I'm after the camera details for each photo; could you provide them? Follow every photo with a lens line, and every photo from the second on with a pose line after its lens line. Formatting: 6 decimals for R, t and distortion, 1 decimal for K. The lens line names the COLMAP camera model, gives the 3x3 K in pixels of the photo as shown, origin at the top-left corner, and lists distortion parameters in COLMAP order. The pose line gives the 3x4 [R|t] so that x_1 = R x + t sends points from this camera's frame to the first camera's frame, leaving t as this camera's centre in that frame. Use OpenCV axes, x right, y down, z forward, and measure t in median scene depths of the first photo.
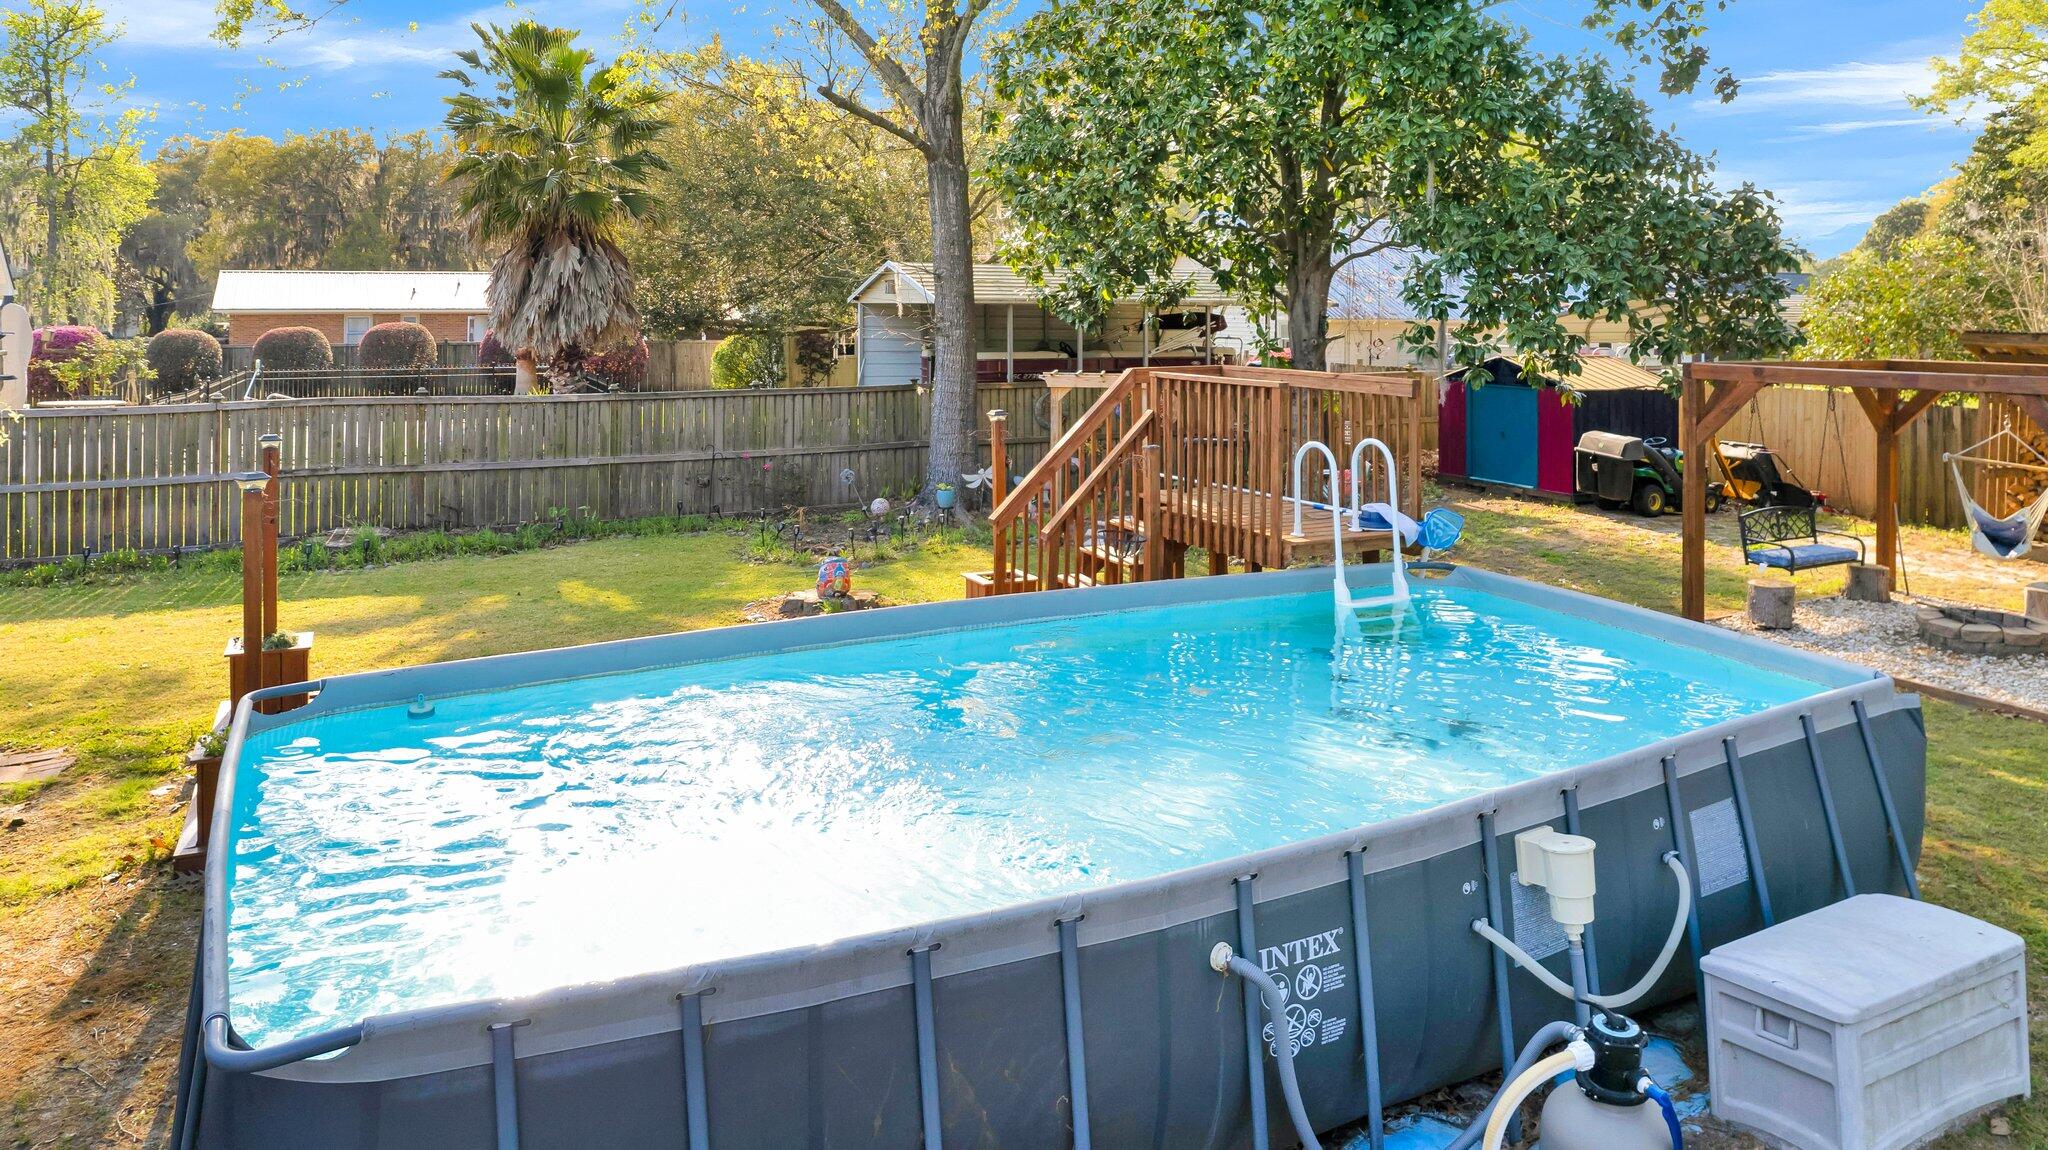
lens RADIAL K [[1331.6, 0, 1061.7], [0, 1331.6, 332.9], [0, 0, 1]] dist [-0.029570, 0.000555]
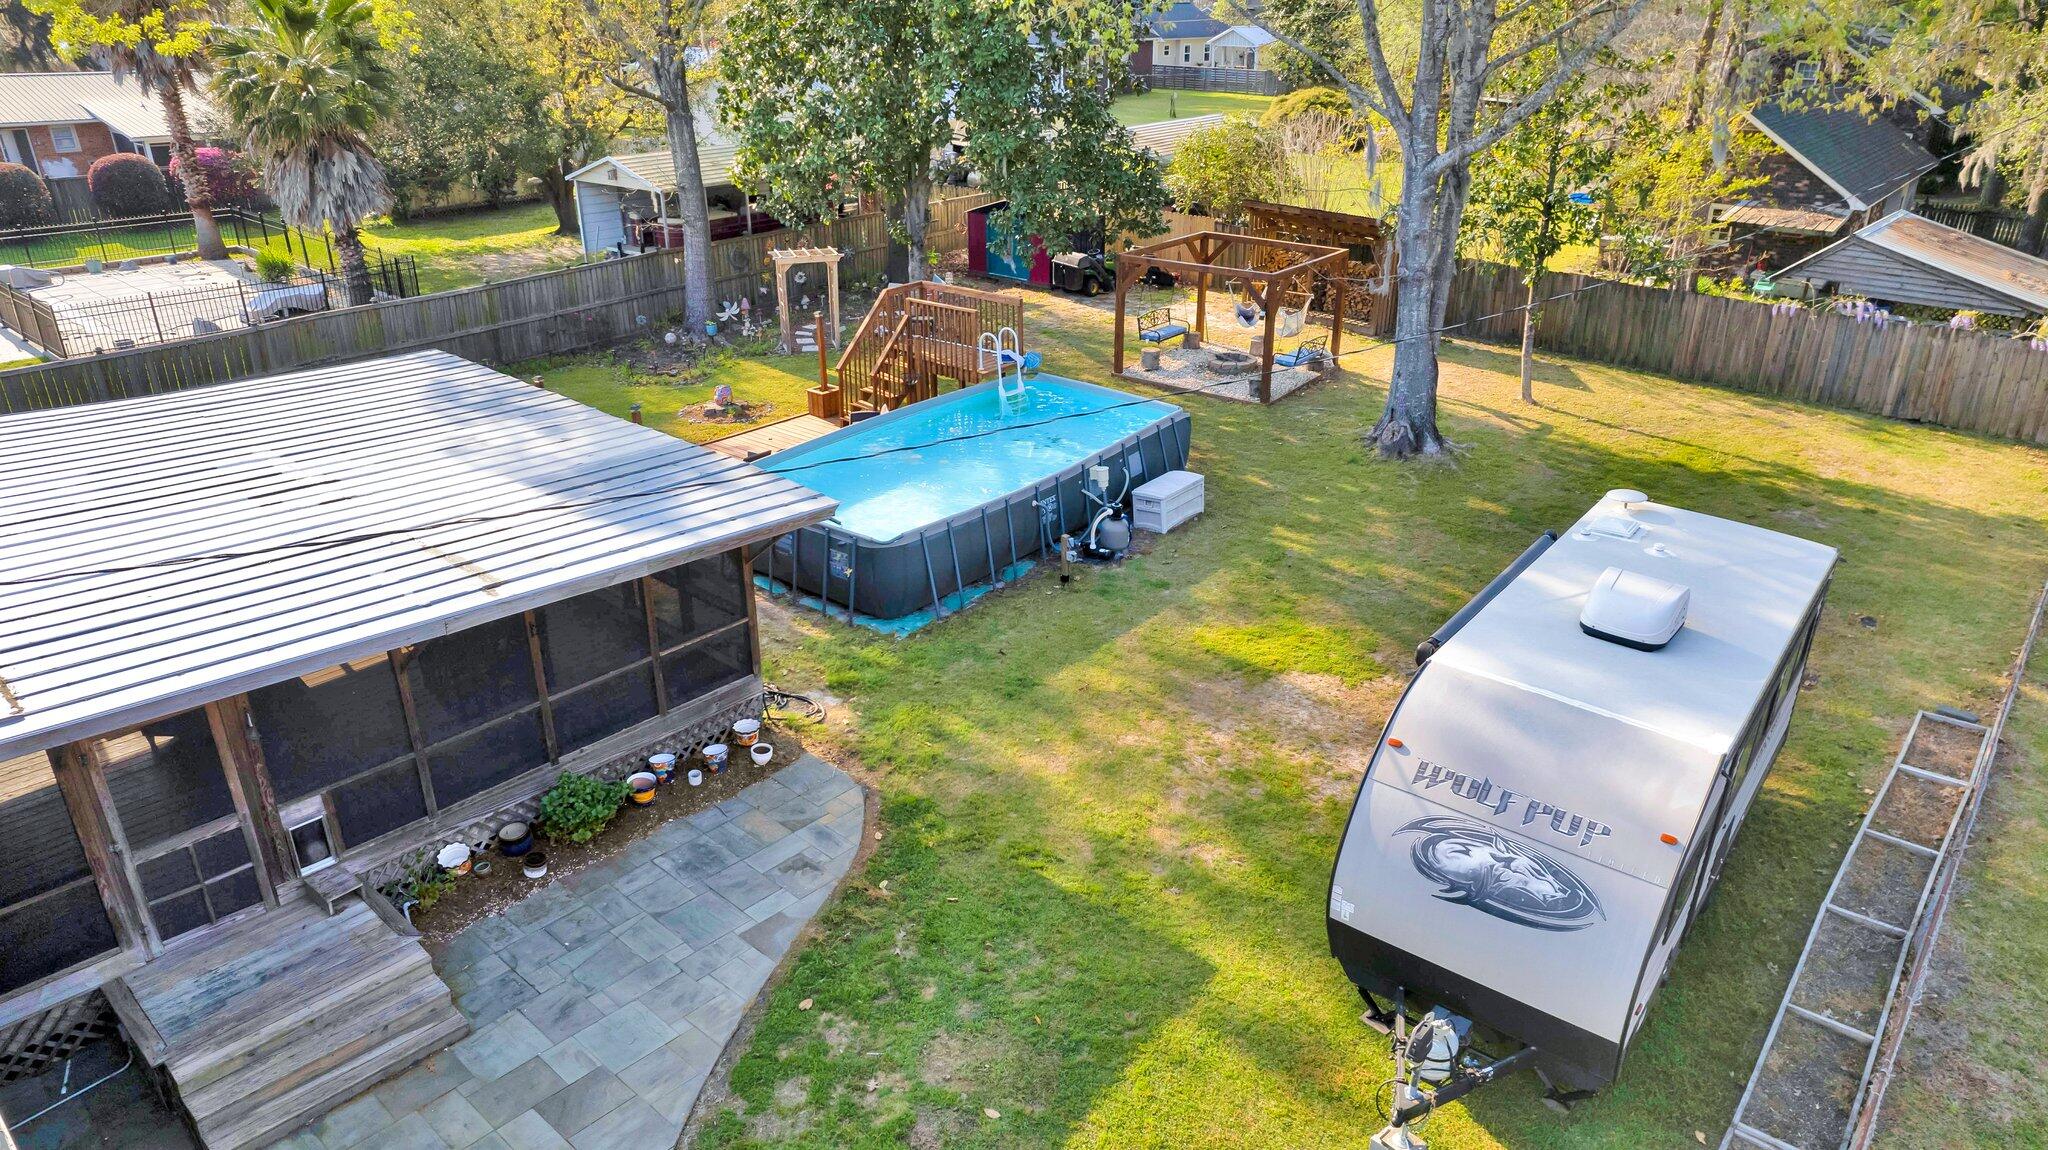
lens RADIAL K [[1333.9, 0, 1024.0], [0, 1333.9, 575.0], [0, 0, 1]] dist [-0.046000, 0.049743]
pose [[0.920945, -0.166453, 0.352356, -0.424647], [0.010048, 0.914028, 0.405526, -0.310100], [-0.389564, -0.369926, 0.843442, -0.787474]]
